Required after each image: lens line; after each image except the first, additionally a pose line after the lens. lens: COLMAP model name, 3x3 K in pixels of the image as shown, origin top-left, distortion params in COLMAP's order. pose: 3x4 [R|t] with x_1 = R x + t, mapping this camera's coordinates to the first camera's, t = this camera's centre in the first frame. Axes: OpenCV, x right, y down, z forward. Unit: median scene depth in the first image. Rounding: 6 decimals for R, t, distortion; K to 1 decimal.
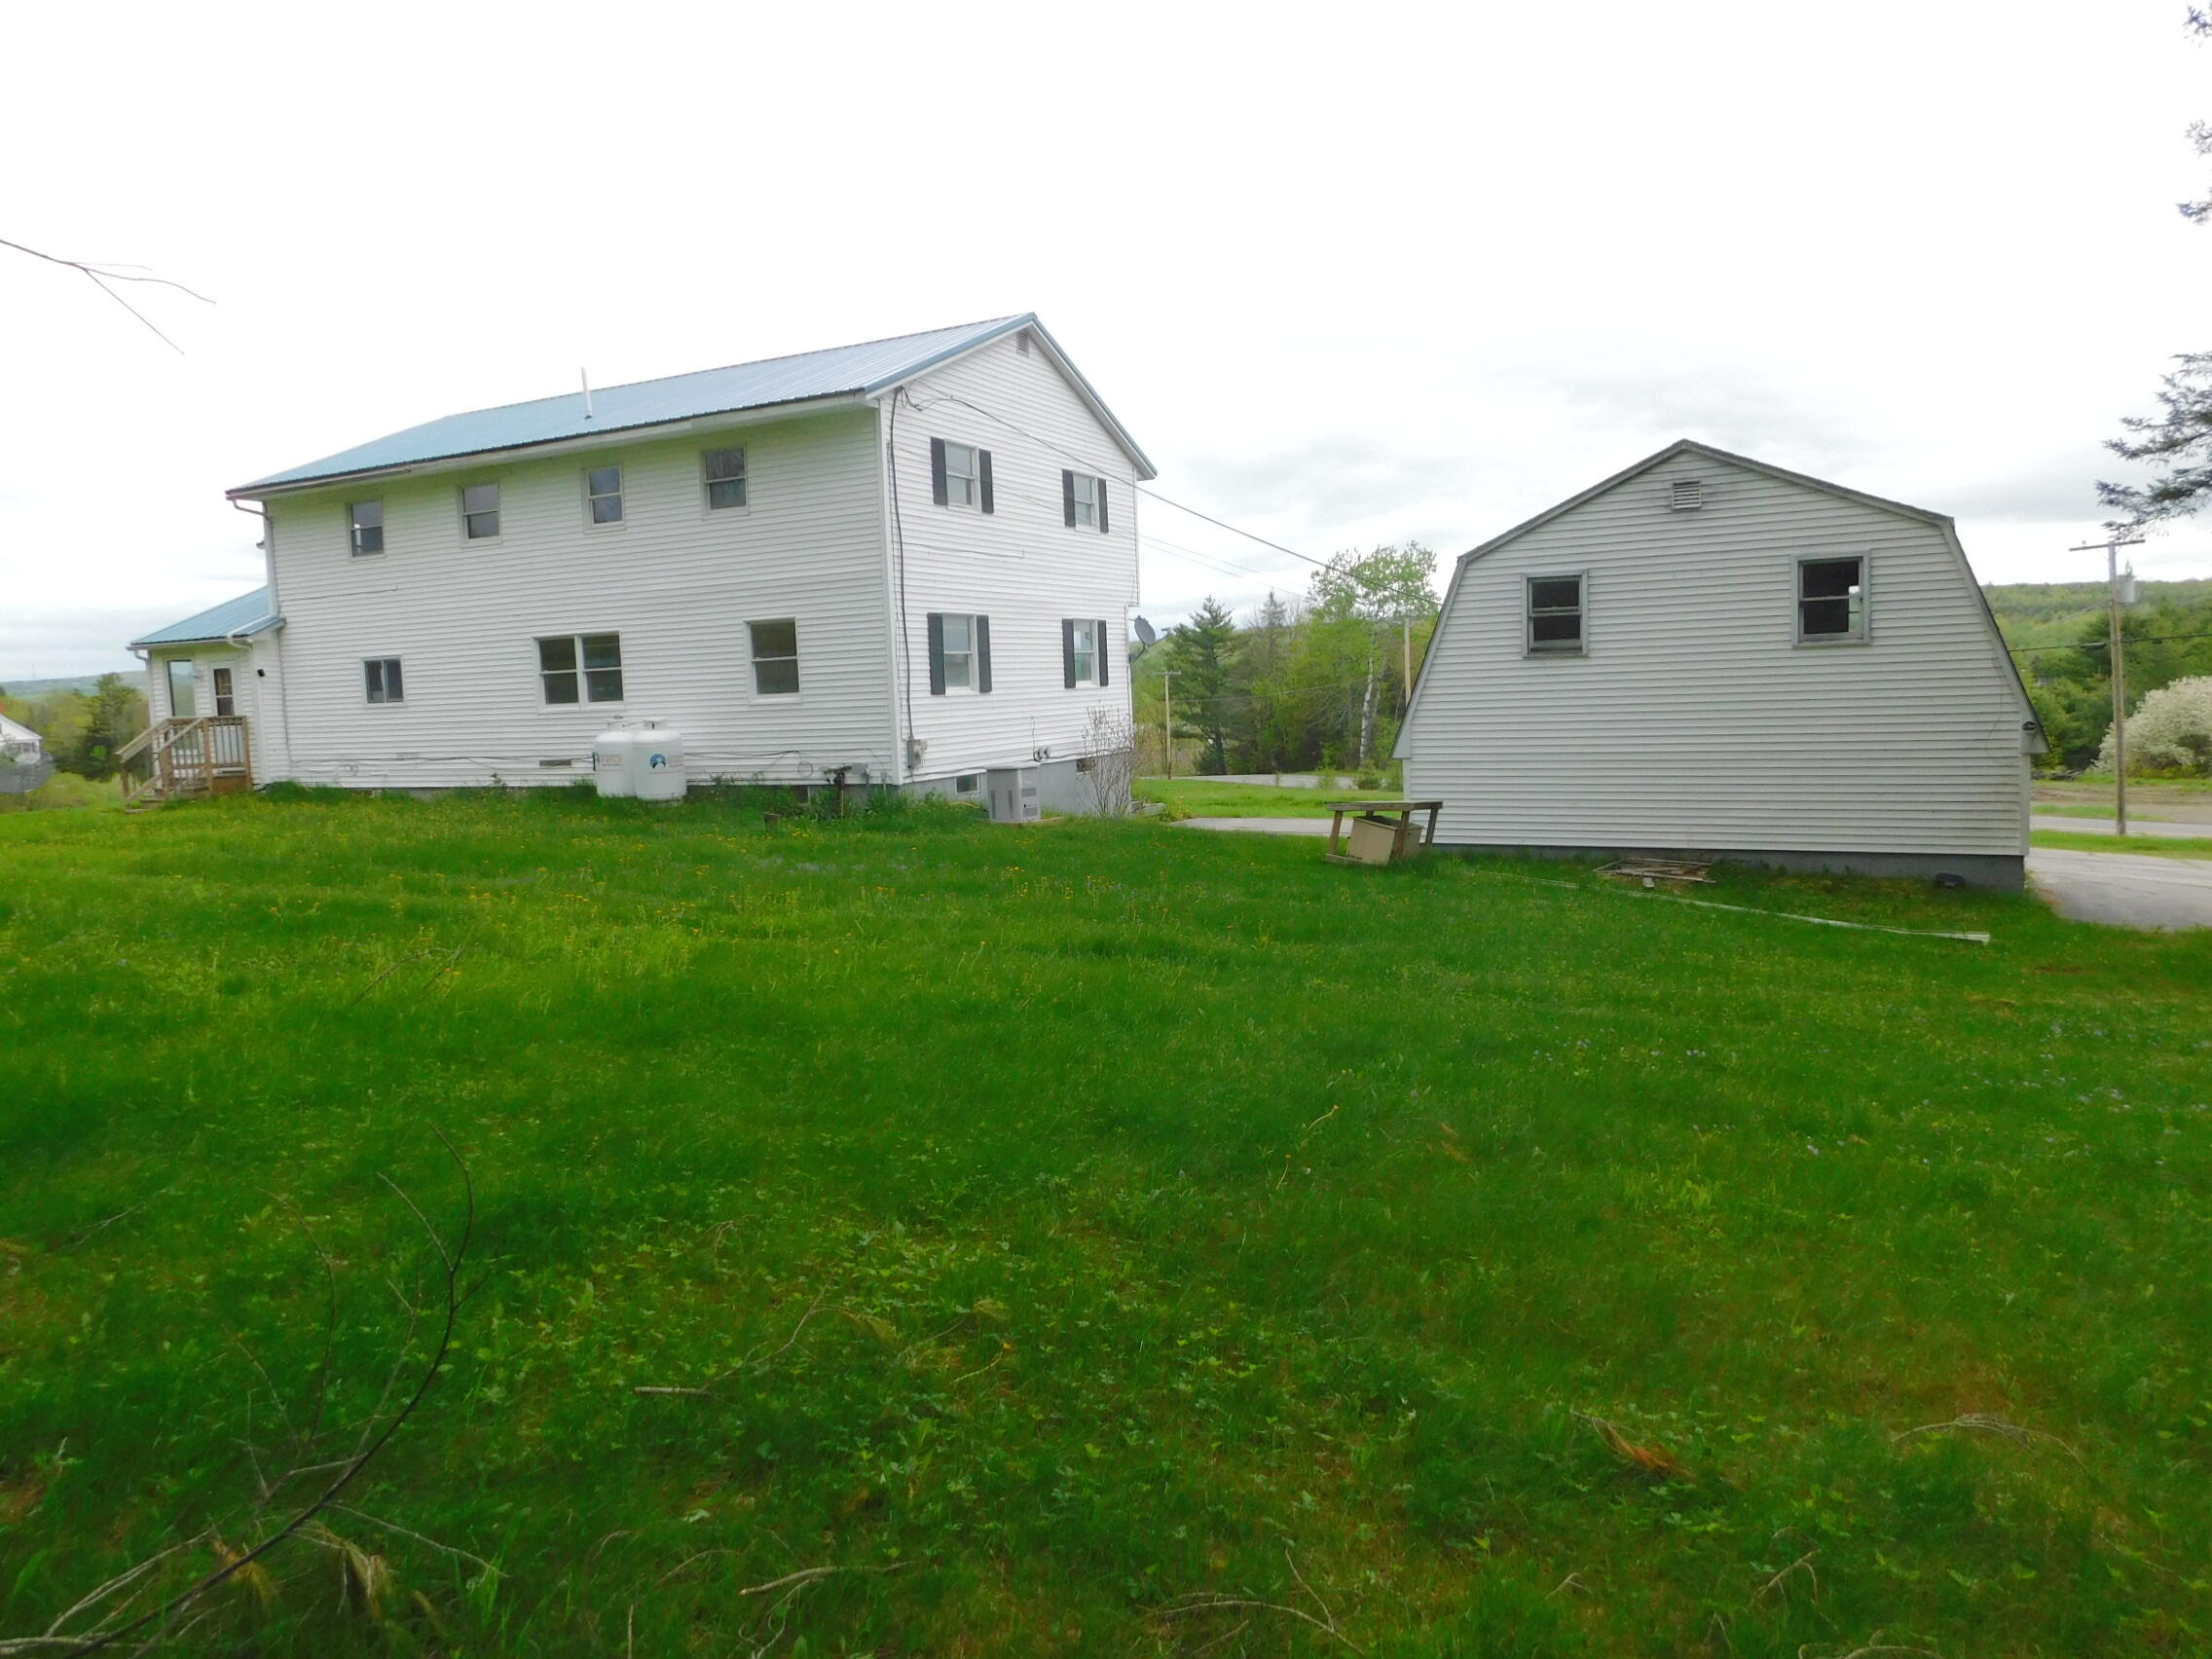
lens RADIAL K [[1448.1, 0, 1106.0], [0, 1448.1, 829.5], [0, 0, 1]] dist [-0.075056, 0.053322]
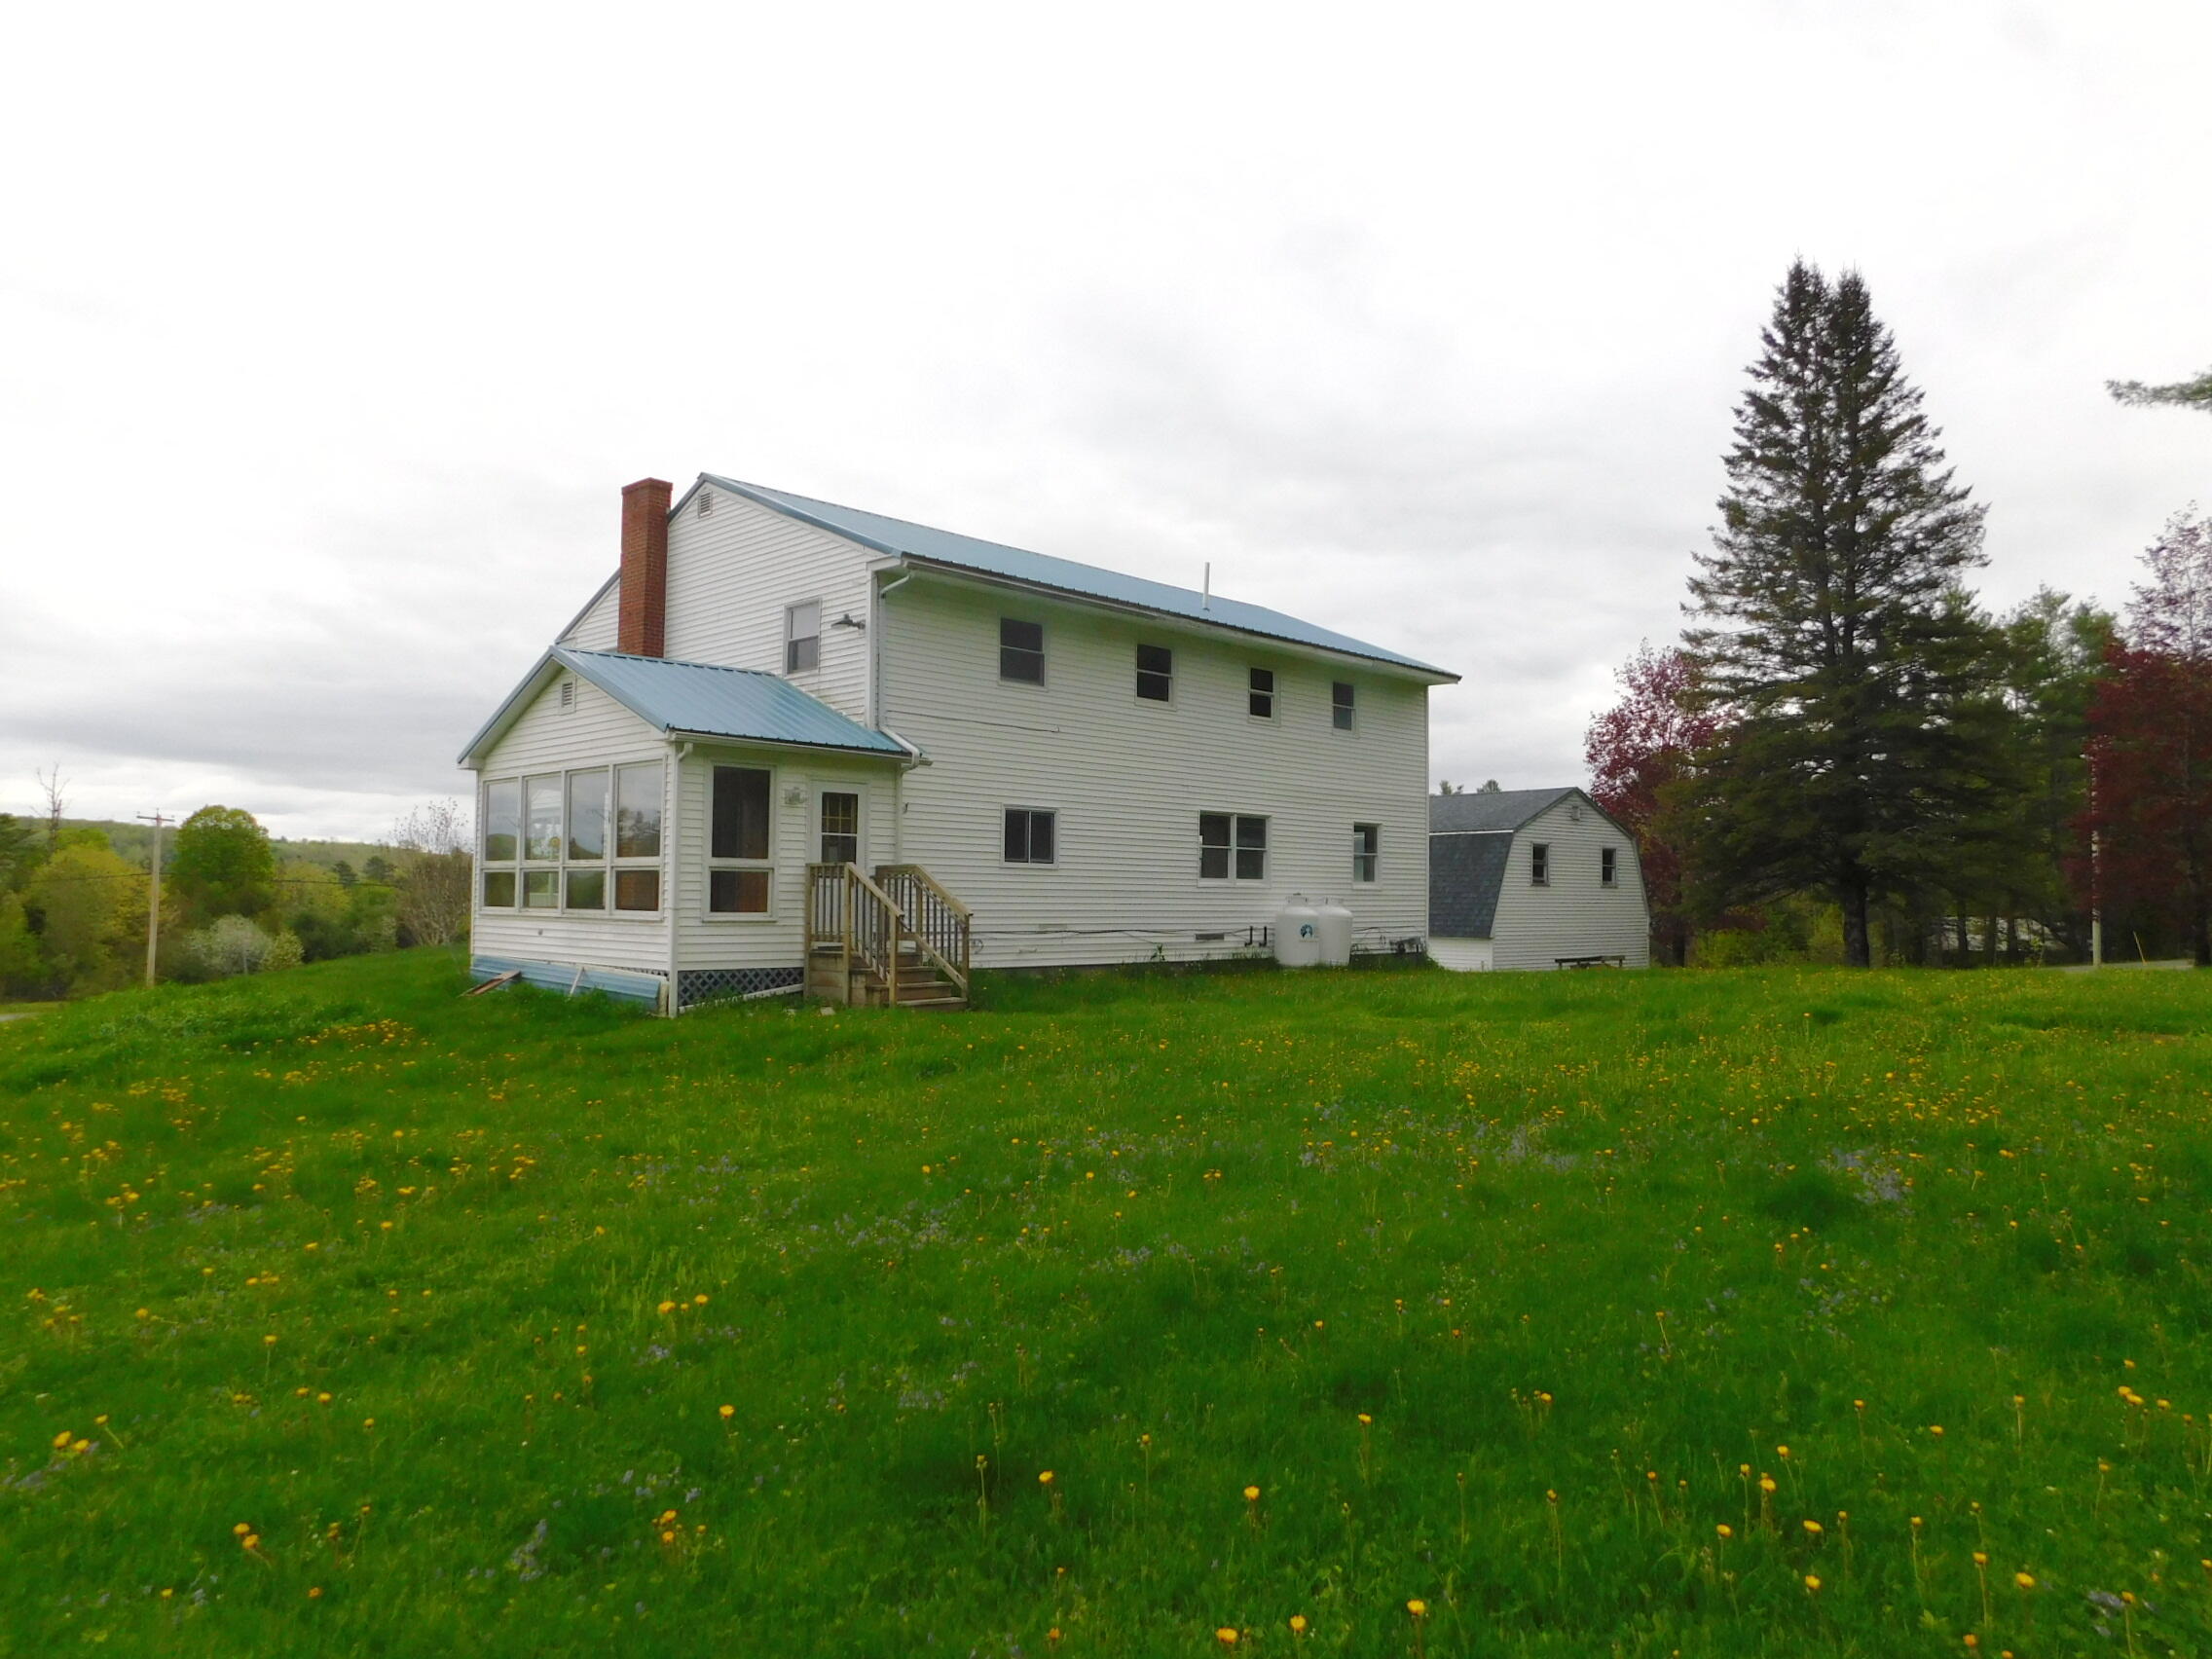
lens RADIAL K [[1448.1, 0, 1106.0], [0, 1448.1, 829.5], [0, 0, 1]] dist [-0.075056, 0.053322]
pose [[0.329645, 0.088061, 0.939989, -1.370183], [0.075003, 0.990051, -0.119054, -0.005857], [-0.941121, 0.109748, 0.319760, 0.741058]]
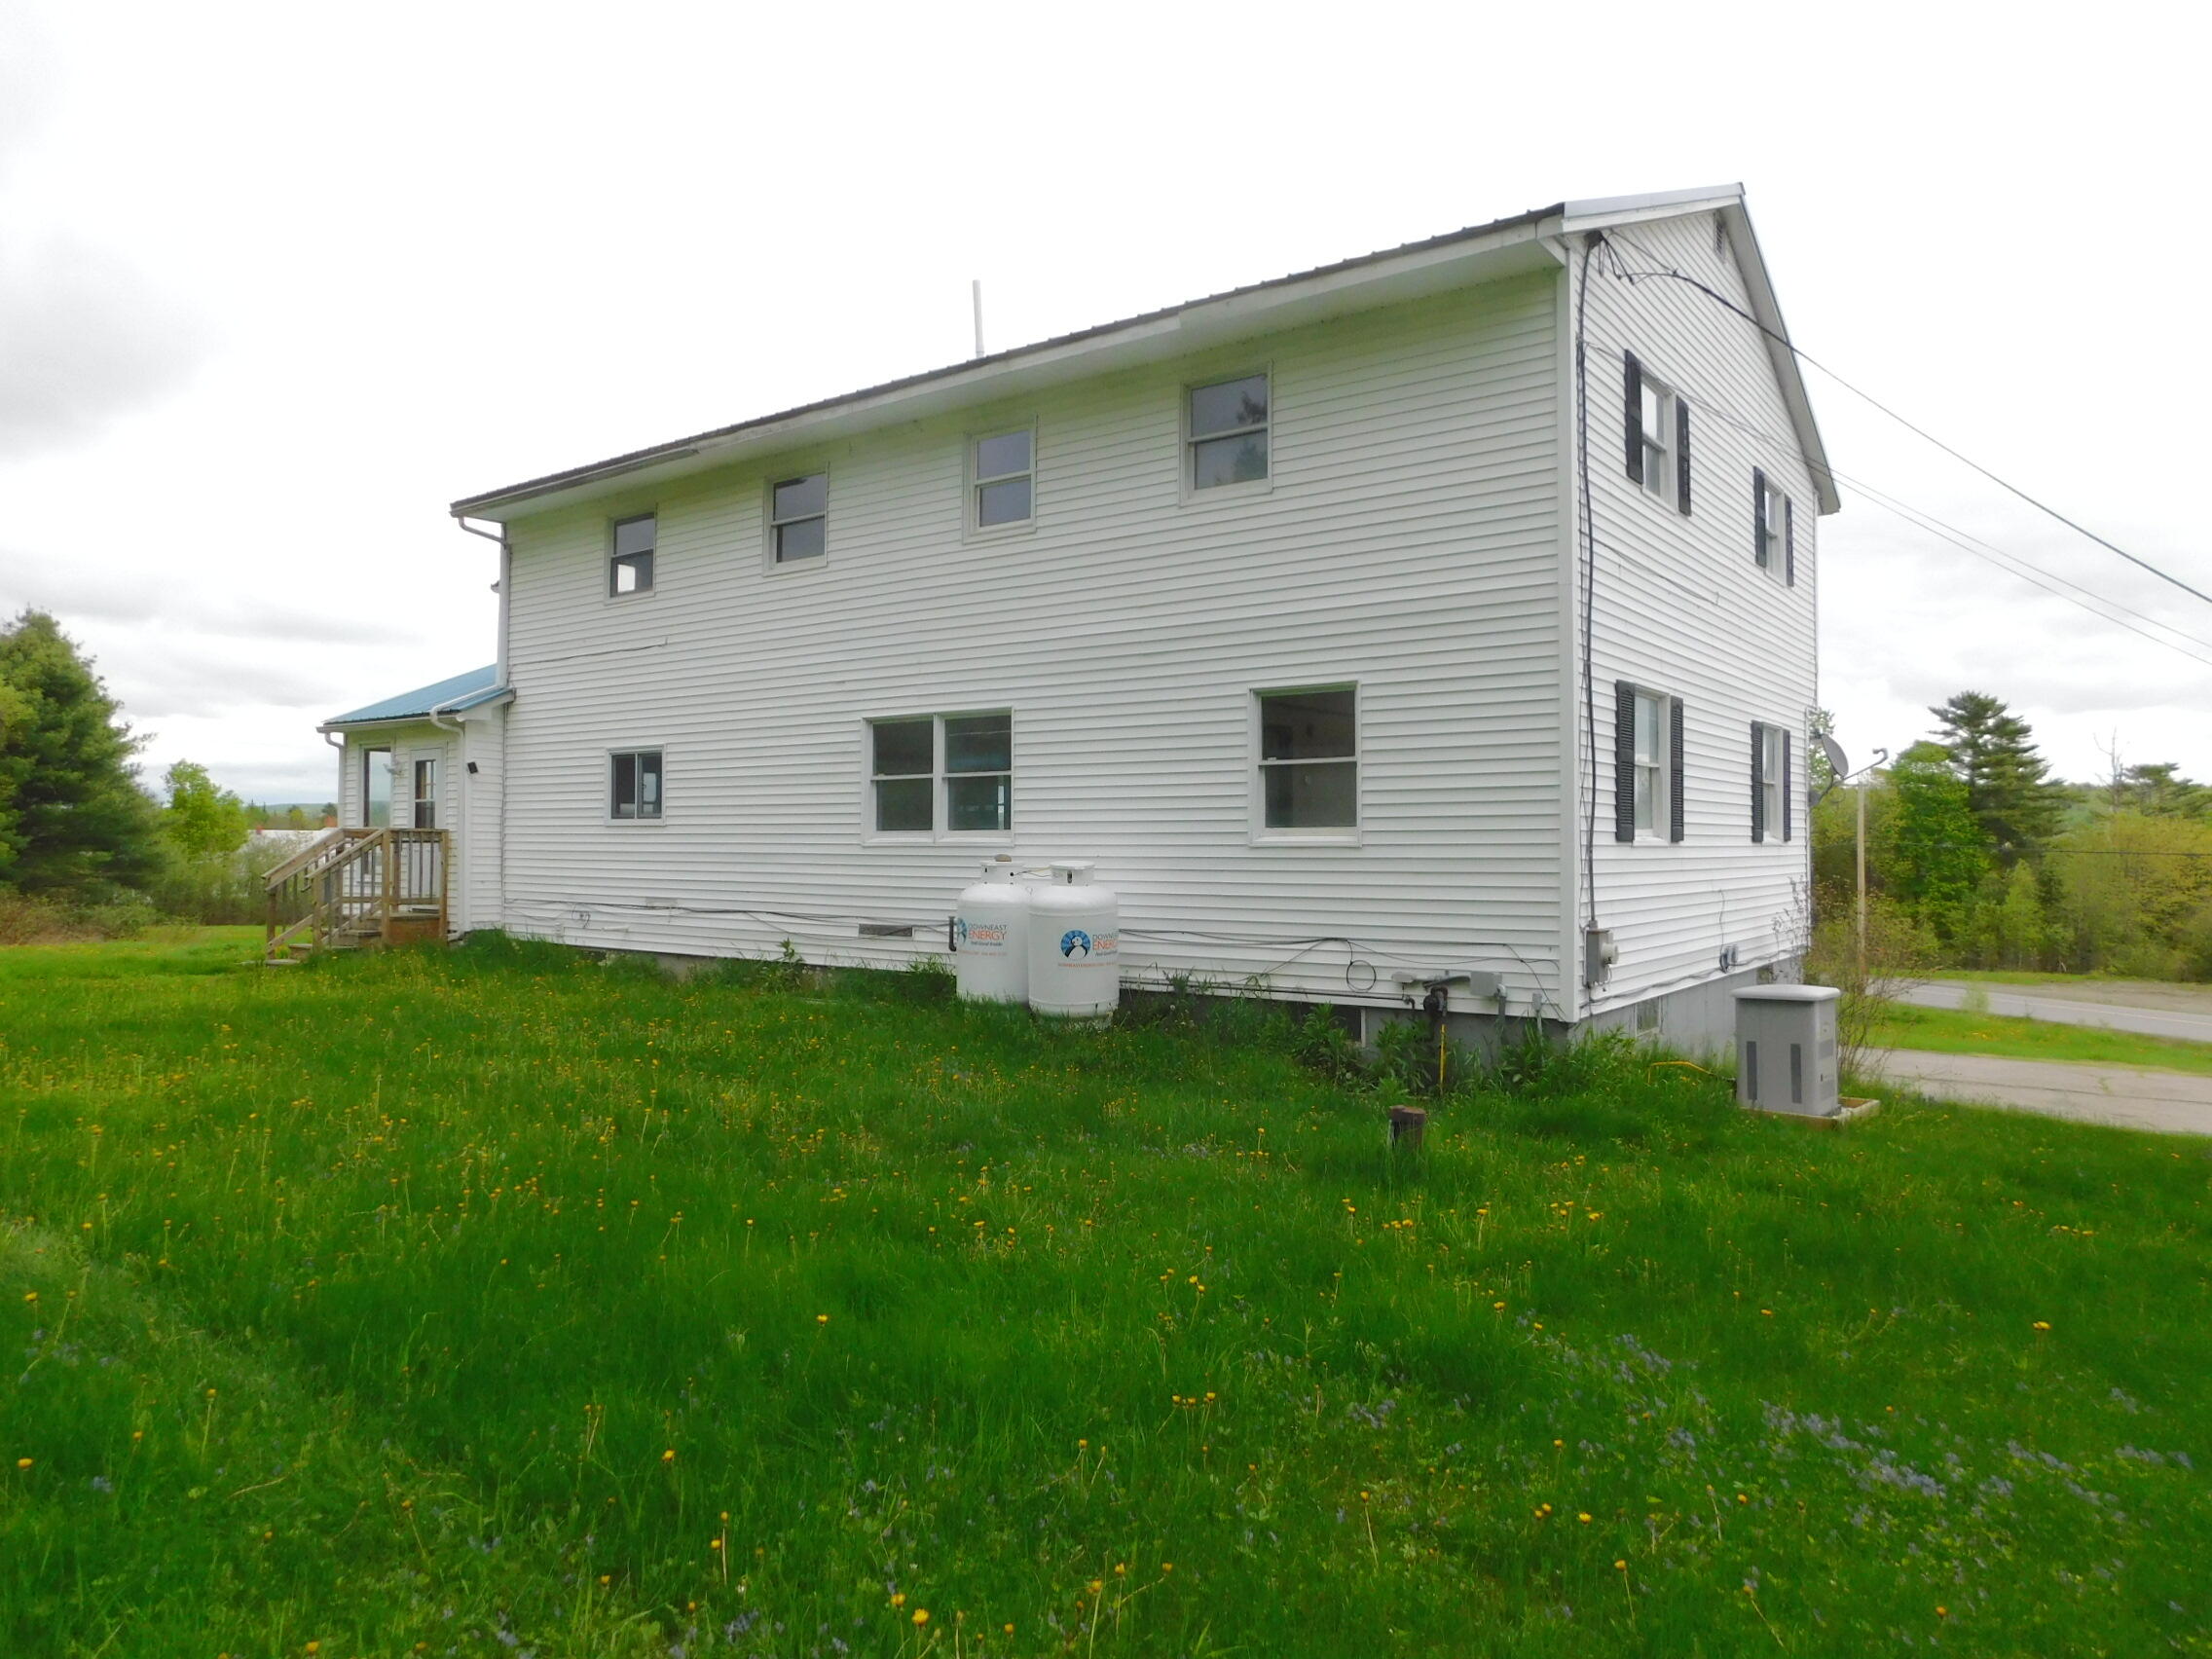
lens RADIAL K [[1448.1, 0, 1106.0], [0, 1448.1, 829.5], [0, 0, 1]] dist [-0.075056, 0.053322]
pose [[0.979510, 0.038812, -0.197621, -0.180719], [-0.060008, 0.992929, -0.102422, -0.032392], [0.192248, 0.112182, 0.974913, 0.436740]]
